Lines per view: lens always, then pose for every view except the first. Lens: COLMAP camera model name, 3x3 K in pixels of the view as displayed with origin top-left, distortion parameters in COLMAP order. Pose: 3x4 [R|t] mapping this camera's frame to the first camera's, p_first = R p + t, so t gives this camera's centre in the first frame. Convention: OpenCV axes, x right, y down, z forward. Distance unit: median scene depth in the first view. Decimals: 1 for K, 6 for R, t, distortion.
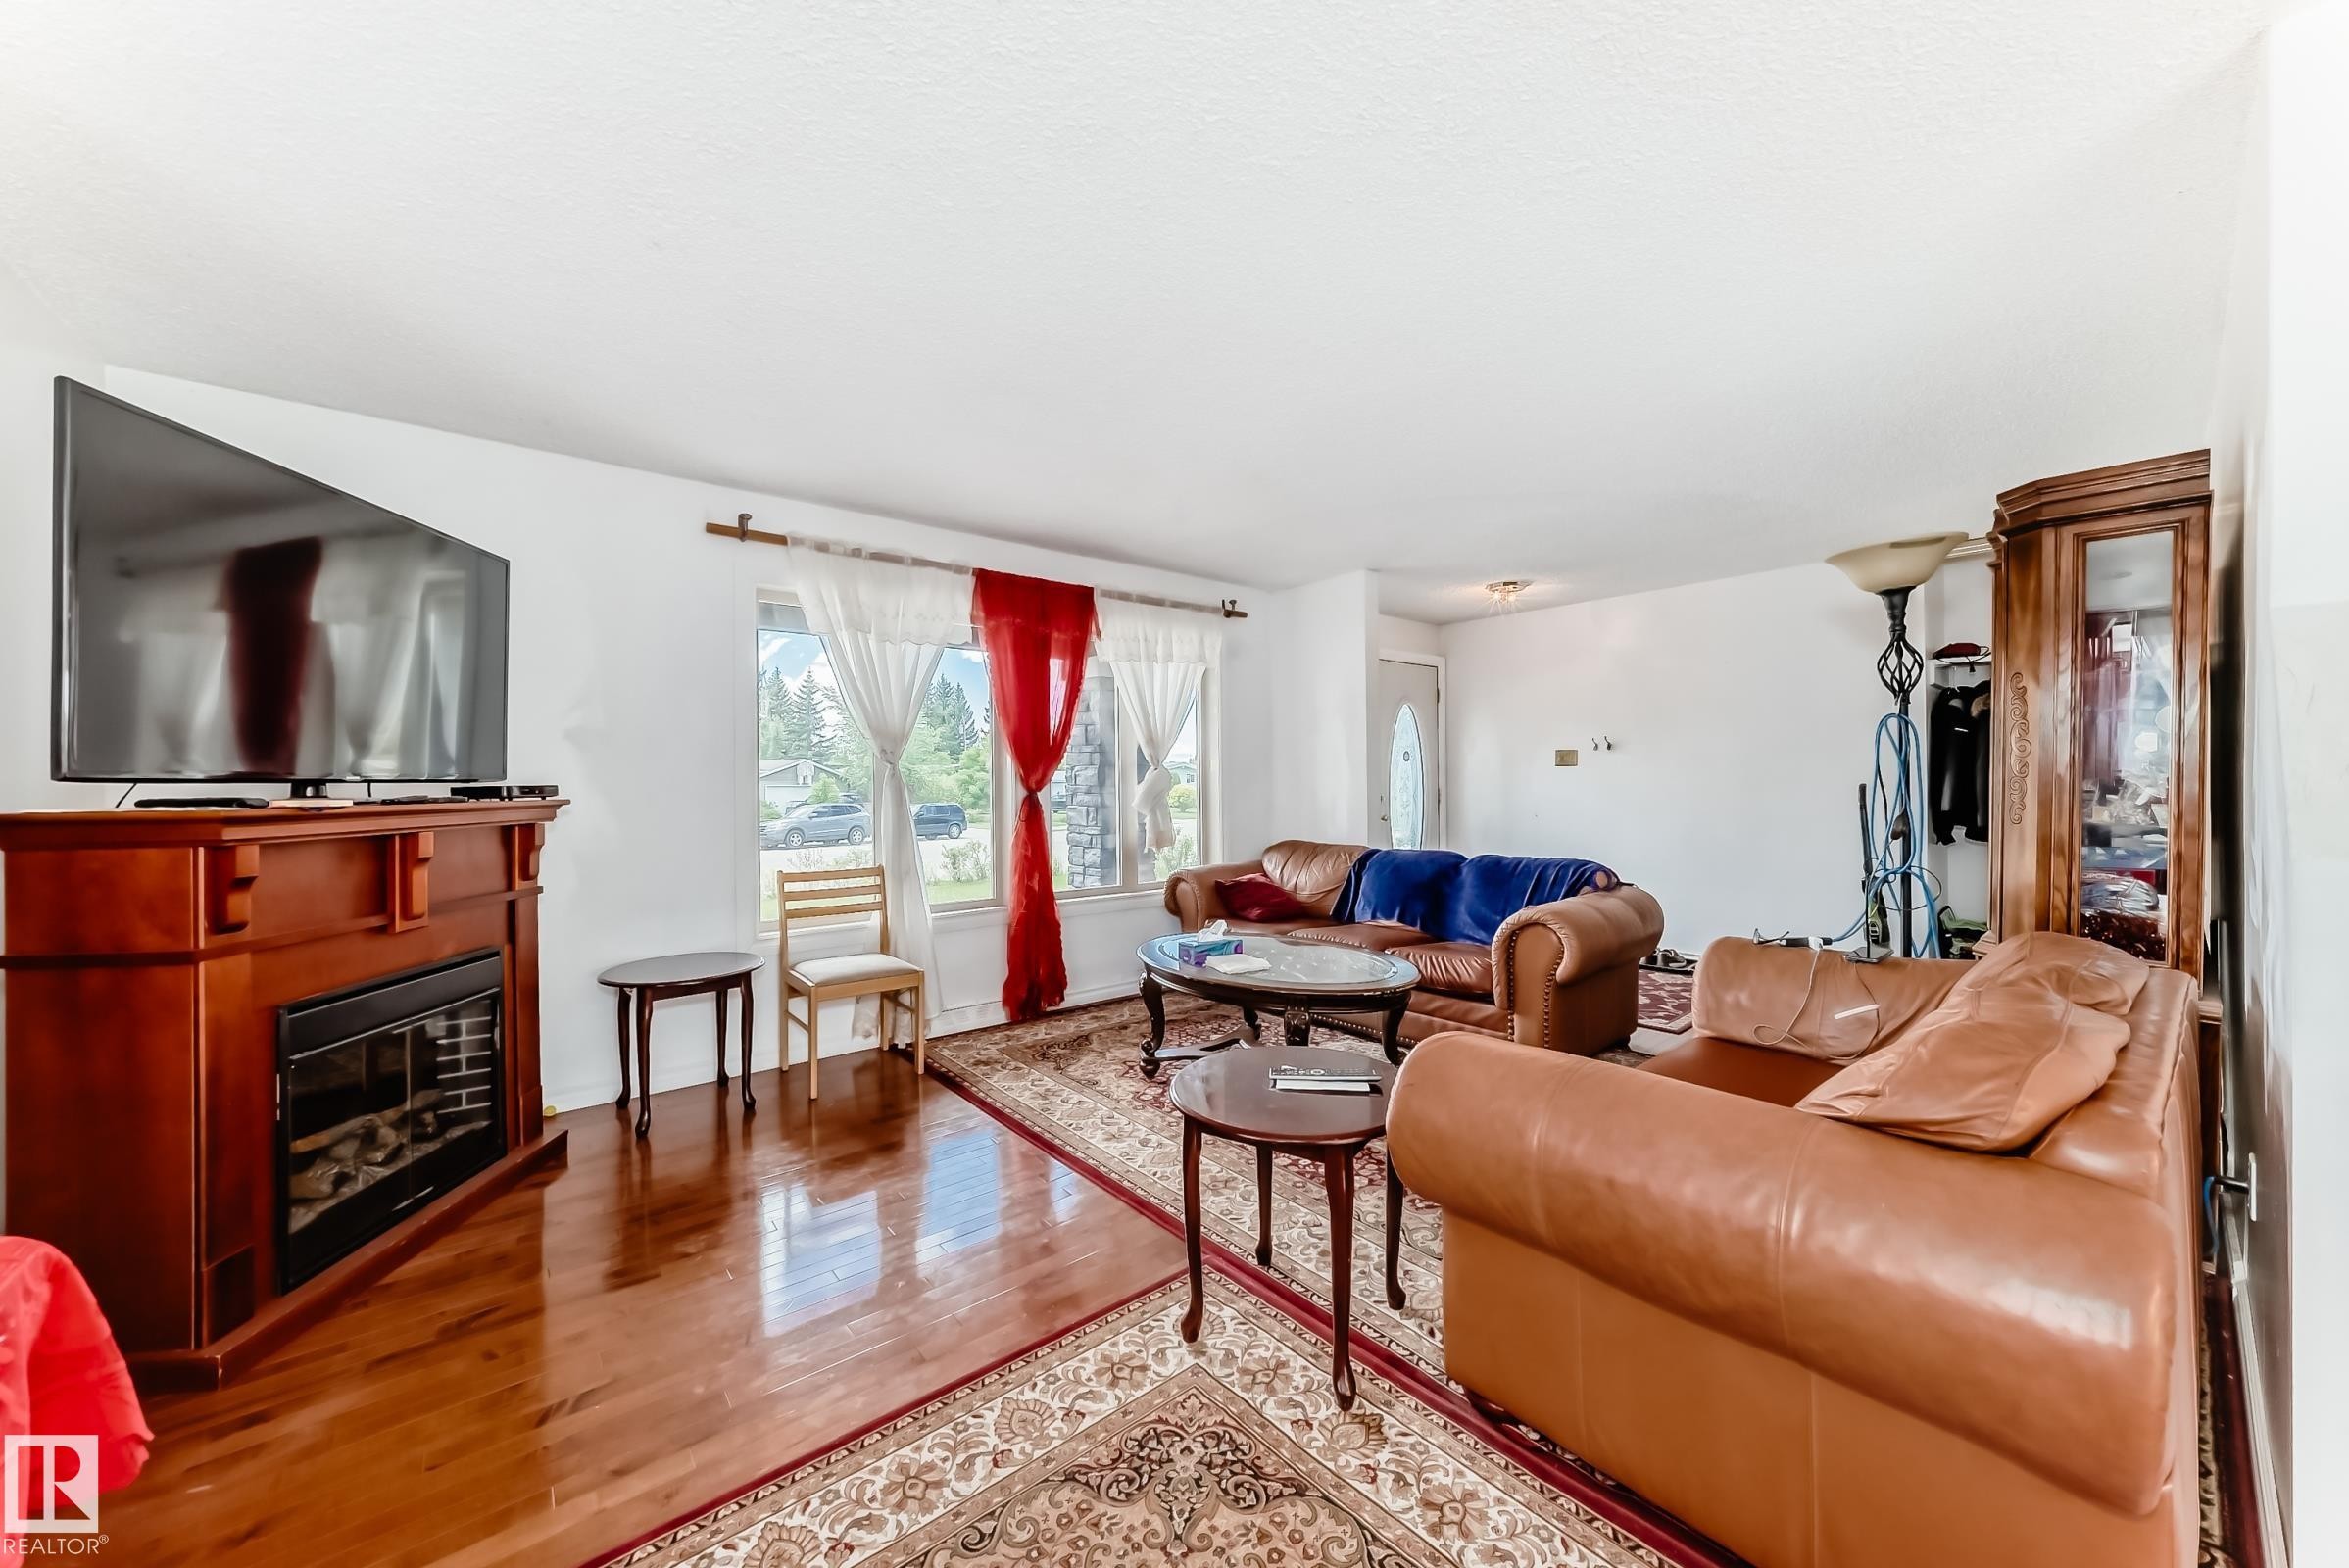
lens RADIAL K [[836.6, 0, 1177.6], [0, 836.6, 778.4], [0, 0, 1]] dist [-0.011266, -0.000080]
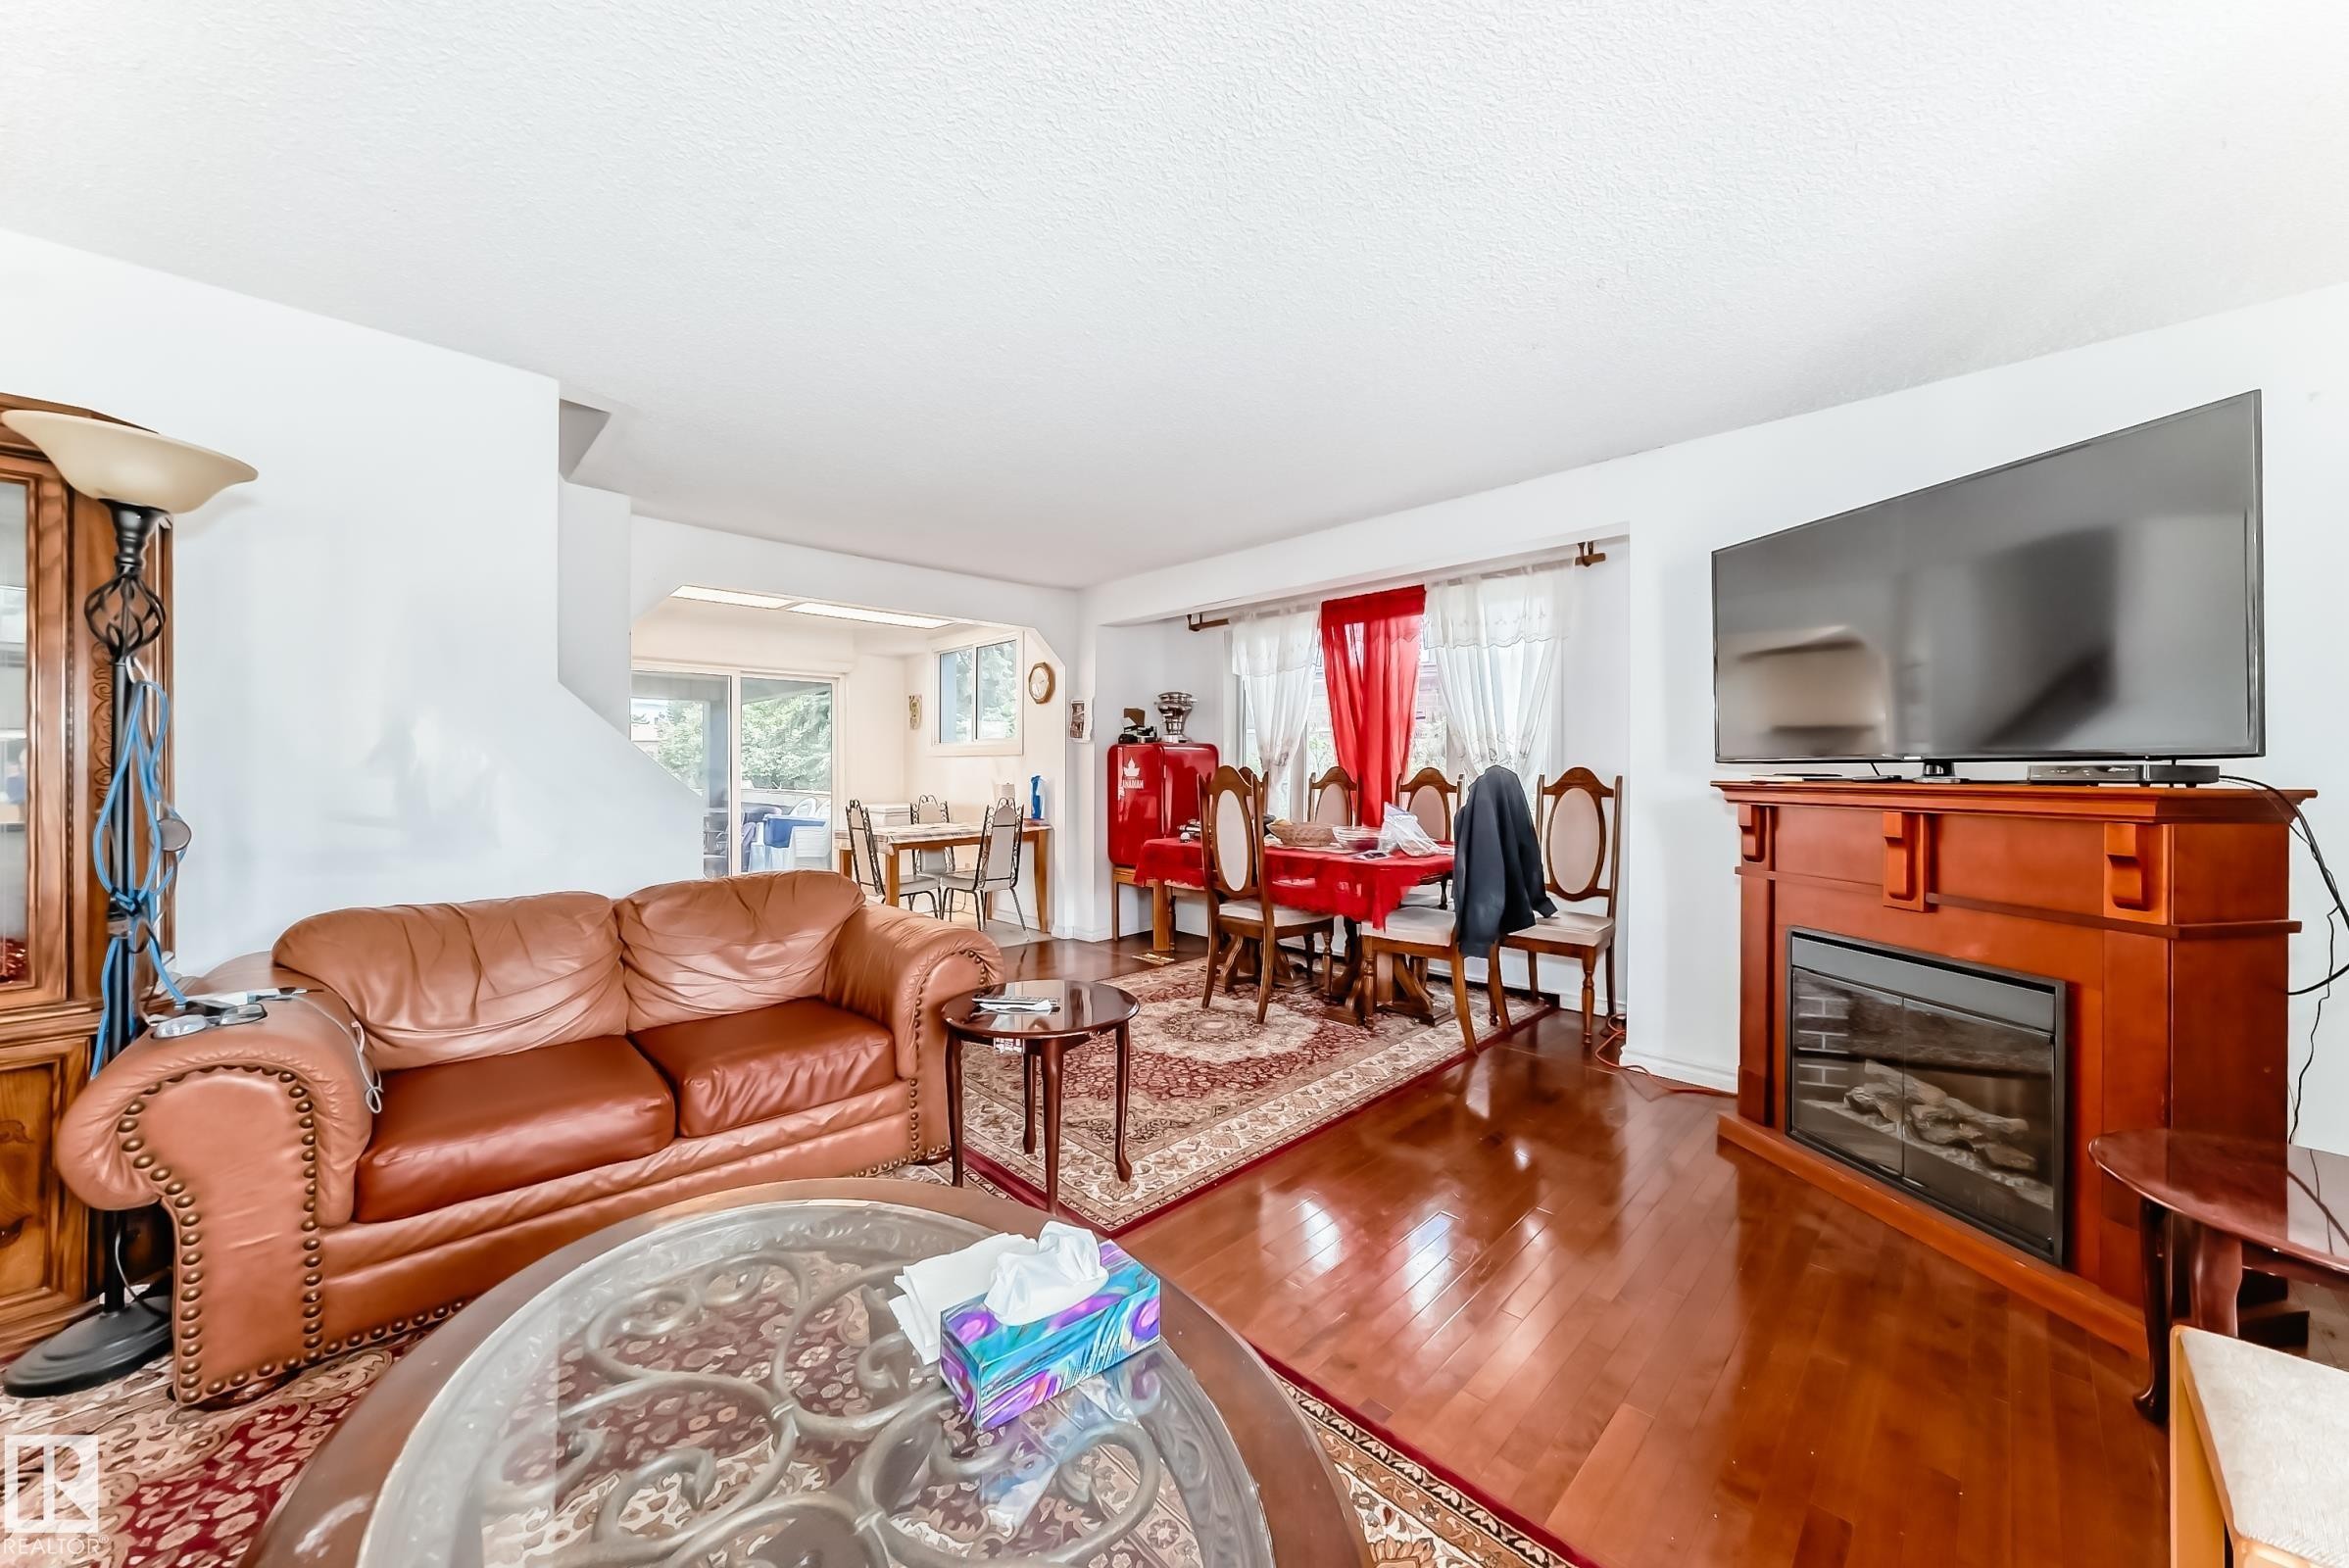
lens RADIAL K [[836.6, 0, 1177.6], [0, 836.6, 778.4], [0, 0, 1]] dist [-0.011266, -0.000080]
pose [[-0.997967, 0.001235, -0.063720, 0.001216], [0.000882, 0.999984, 0.005571, 0.005888], [0.063726, 0.005504, -0.997952, 1.758914]]
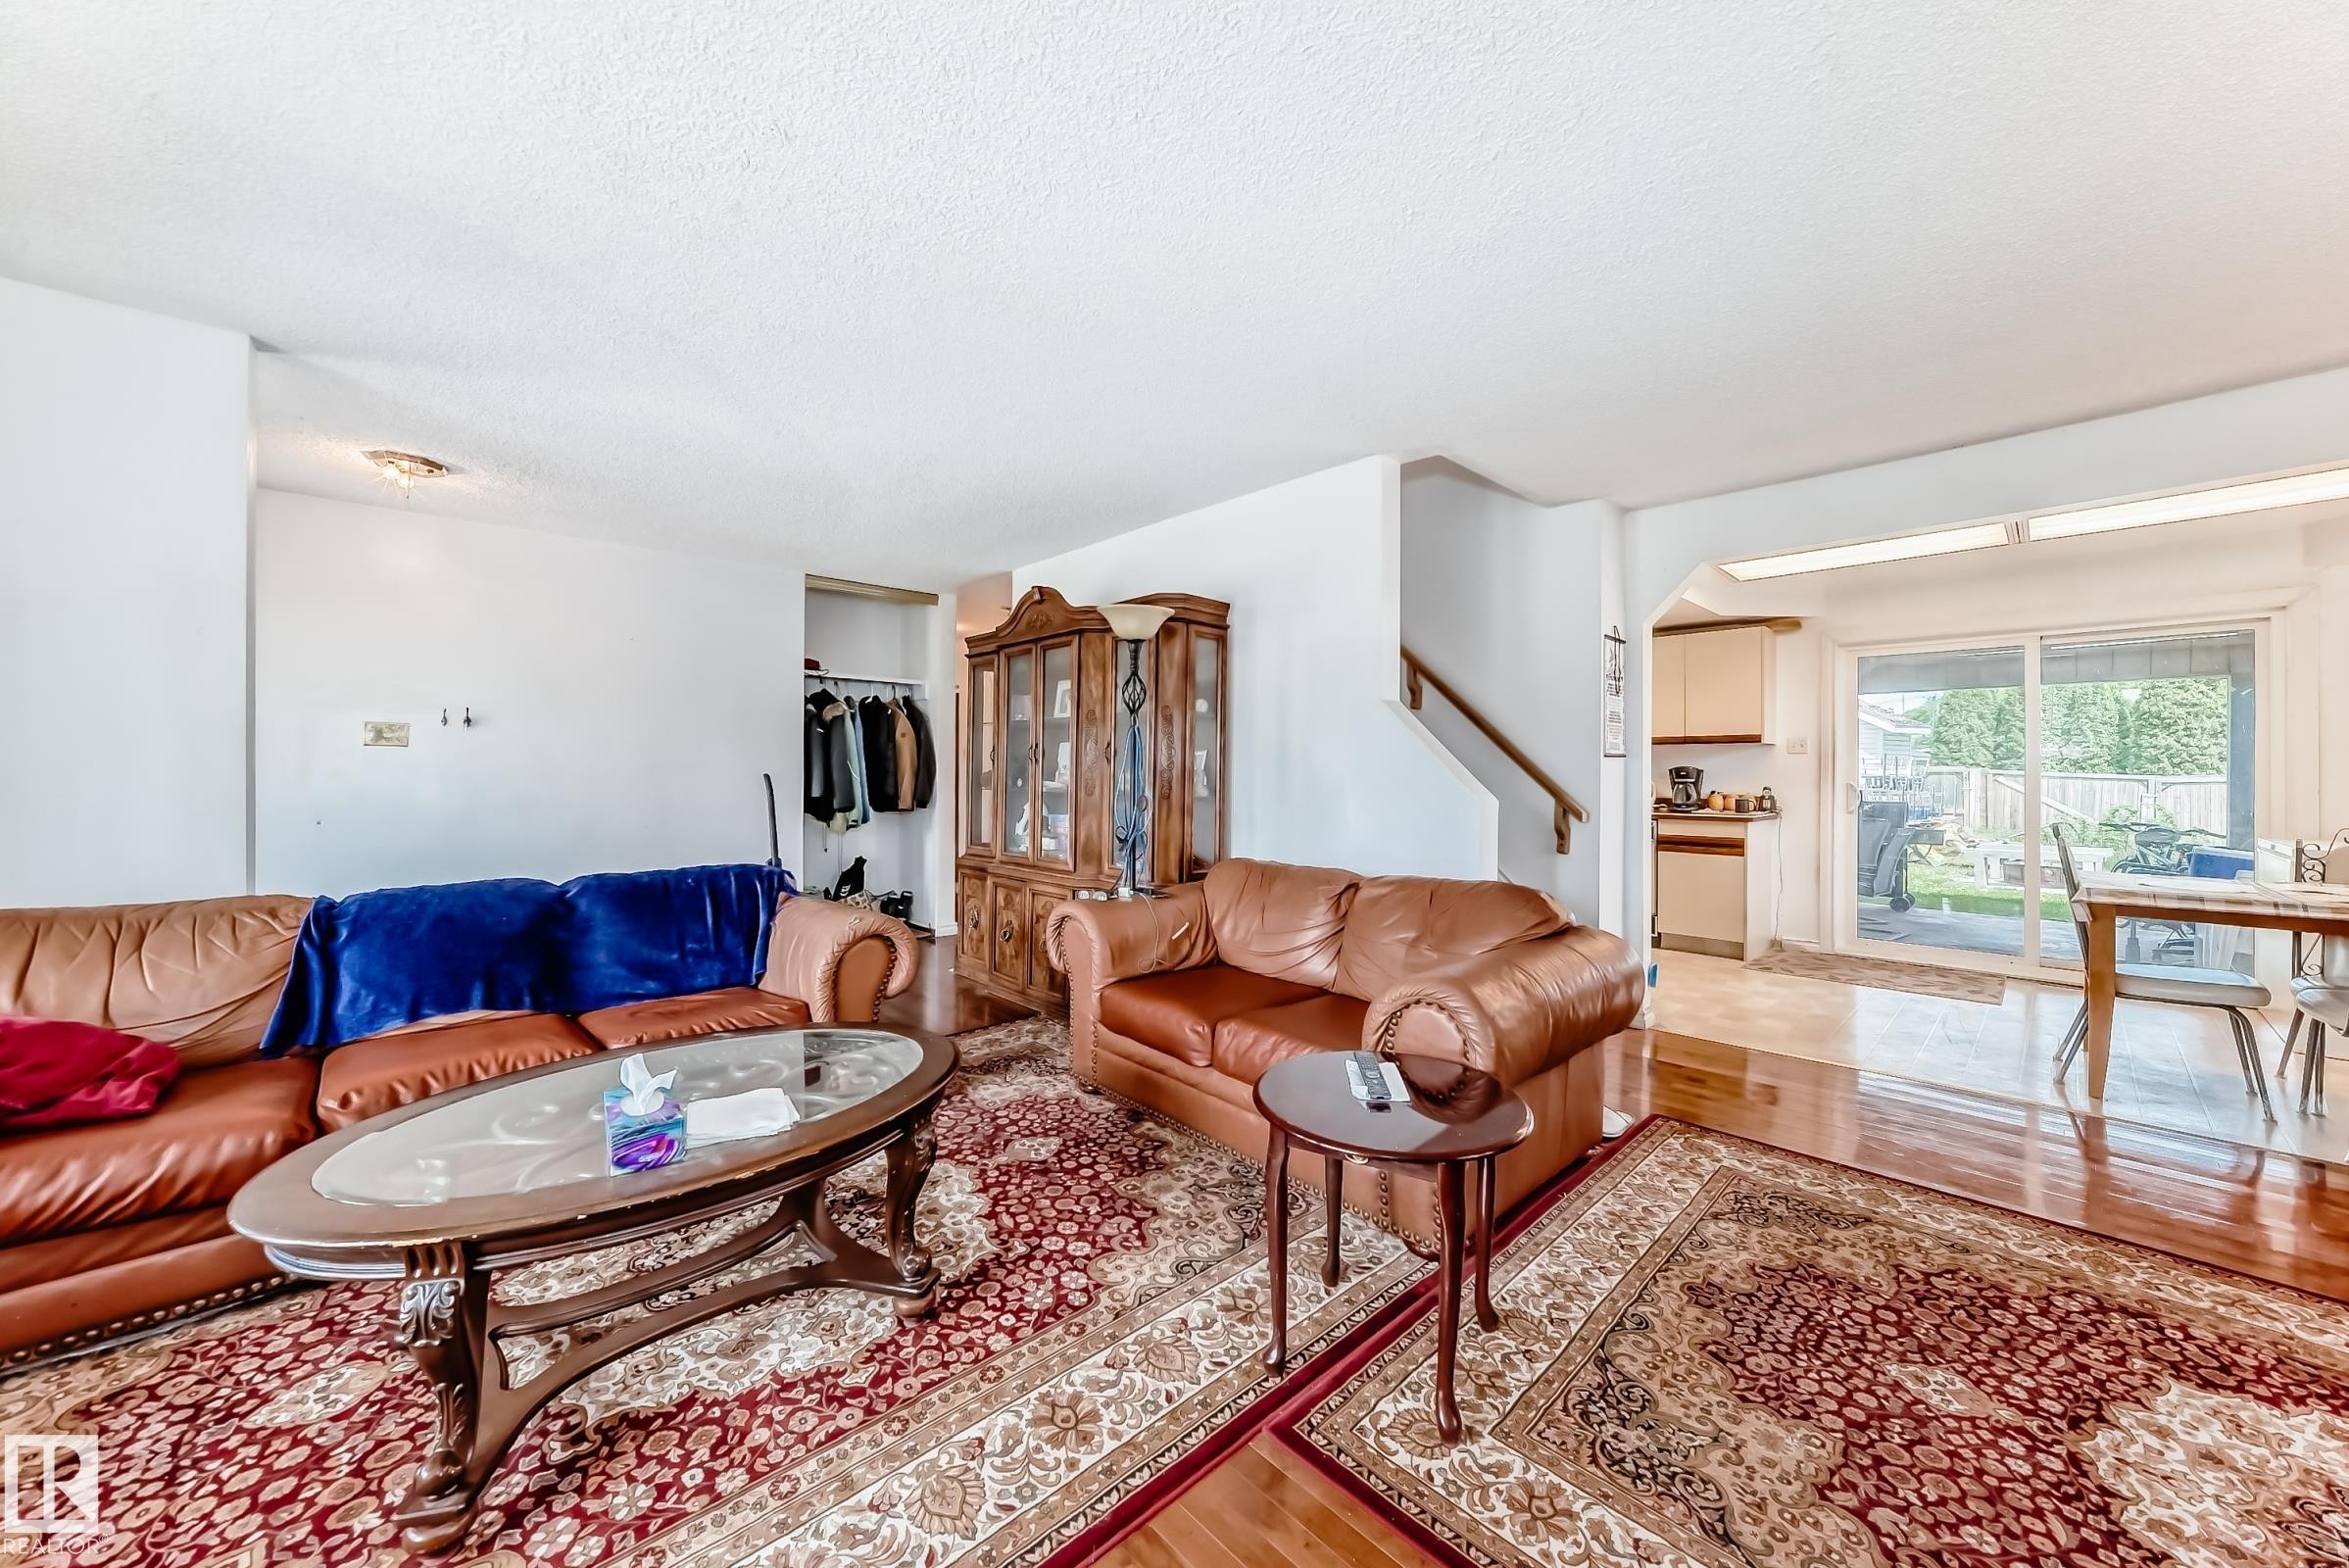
lens RADIAL K [[836.6, 0, 1177.6], [0, 836.6, 778.4], [0, 0, 1]] dist [-0.011266, -0.000080]
pose [[-0.056585, -0.004086, 0.998389, -0.596550], [-0.007861, 0.999962, 0.003647, 0.010863], [-0.998367, -0.007642, -0.056615, 0.999278]]
